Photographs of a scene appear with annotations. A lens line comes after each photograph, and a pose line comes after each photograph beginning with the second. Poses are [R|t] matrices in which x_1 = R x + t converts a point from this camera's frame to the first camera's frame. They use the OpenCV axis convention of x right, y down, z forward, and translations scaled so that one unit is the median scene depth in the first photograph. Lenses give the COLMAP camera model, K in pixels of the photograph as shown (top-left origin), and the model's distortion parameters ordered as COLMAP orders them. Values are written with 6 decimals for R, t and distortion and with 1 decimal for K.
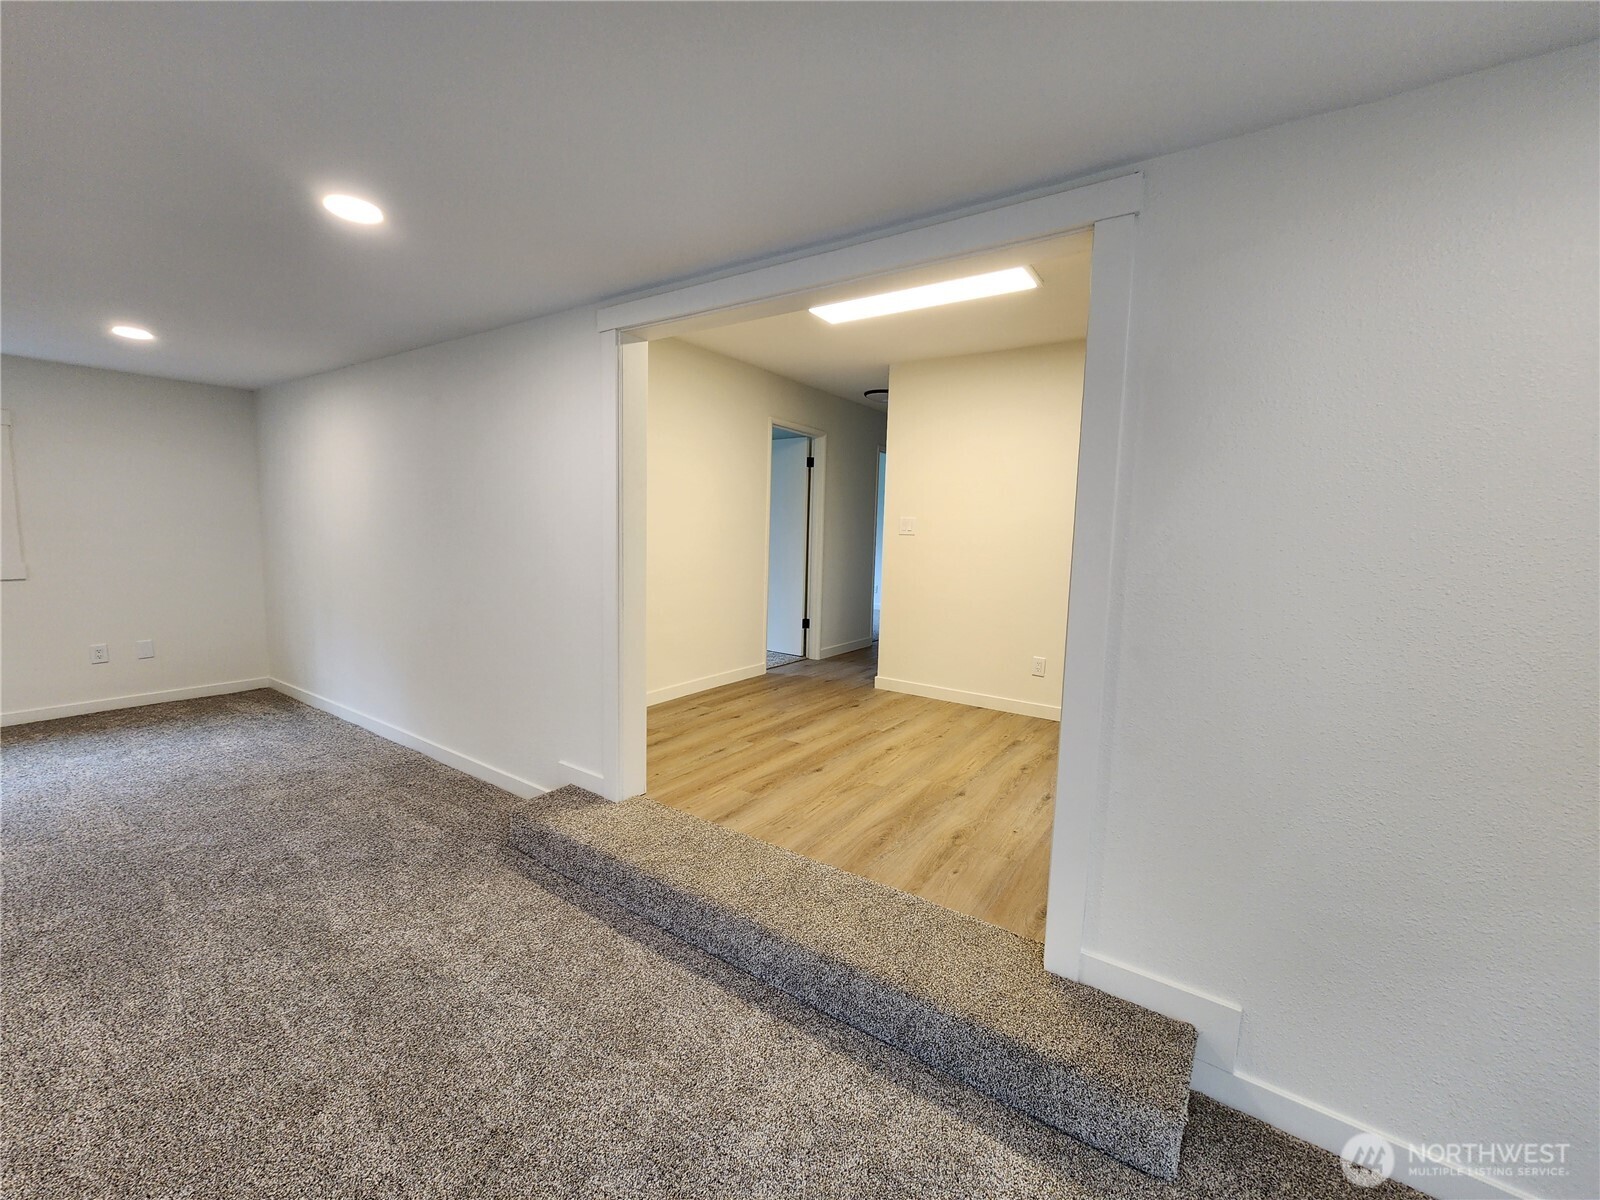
lens RADIAL K [[656.2, 0, 803.0], [0, 656.2, 599.5], [0, 0, 1]] dist [-0.002057, 0.000285]
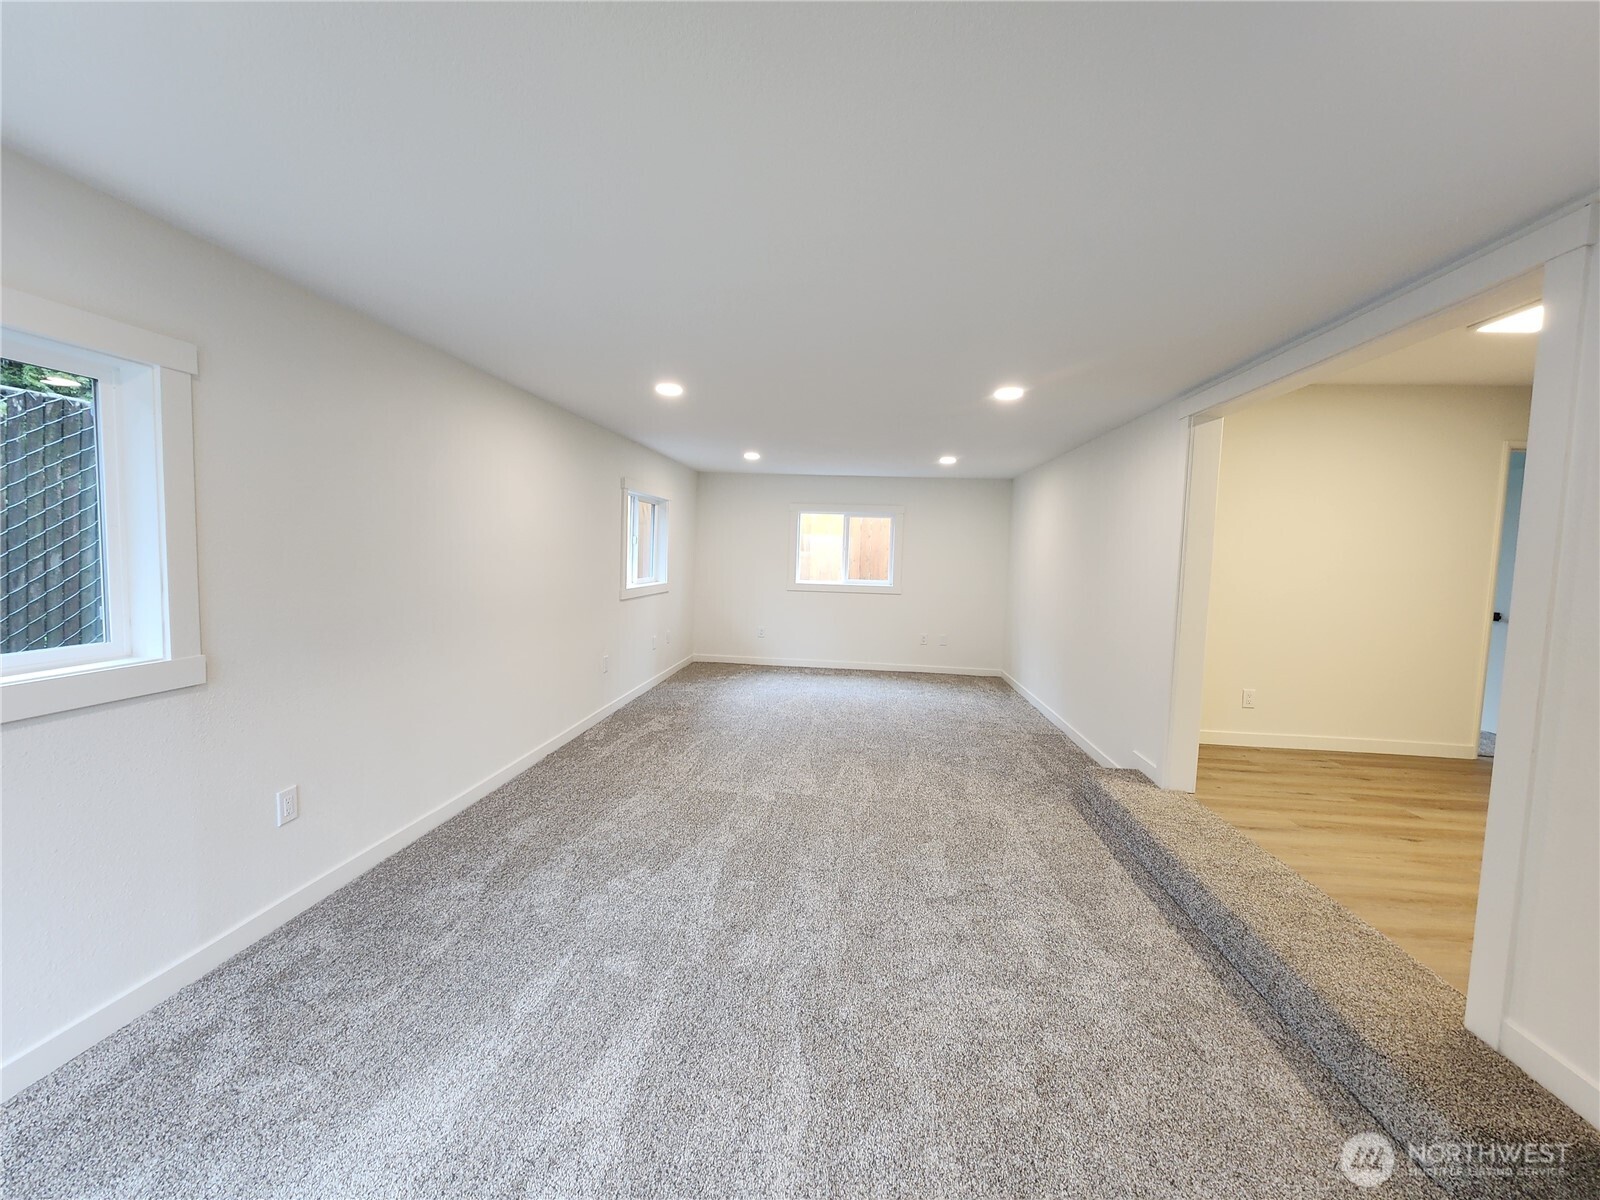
lens RADIAL K [[656.2, 0, 799.3], [0, 656.2, 599.5], [0, 0, 1]] dist [-0.002057, 0.000285]
pose [[0.485377, 0.053065, -0.872693, 0.460065], [-0.118810, 0.992901, -0.005705, 0.044161], [0.866195, 0.106454, 0.488236, -0.245434]]
